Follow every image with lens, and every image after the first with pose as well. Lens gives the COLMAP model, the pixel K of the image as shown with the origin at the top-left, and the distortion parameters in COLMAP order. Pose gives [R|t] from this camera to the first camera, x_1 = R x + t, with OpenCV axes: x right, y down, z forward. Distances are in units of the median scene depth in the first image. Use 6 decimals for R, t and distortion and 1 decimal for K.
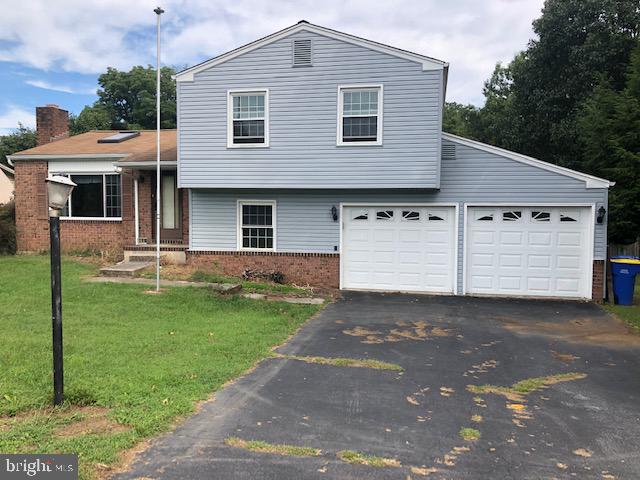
lens RADIAL K [[528.8, 0, 320.0], [0, 528.8, 240.0], [0, 0, 1]] dist [0.027851, -0.050483]
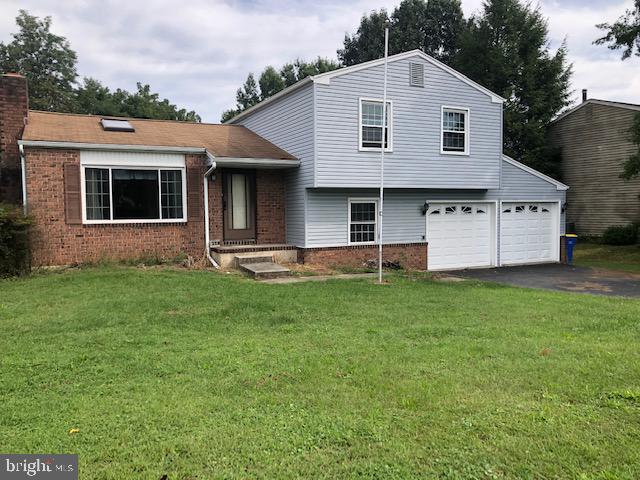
lens RADIAL K [[528.8, 0, 320.0], [0, 528.8, 240.0], [0, 0, 1]] dist [0.027851, -0.050483]
pose [[0.785482, -0.052846, 0.616624, -0.900993], [0.048663, 0.998537, 0.023588, -0.019801], [-0.616968, 0.011479, 0.786904, 0.190752]]
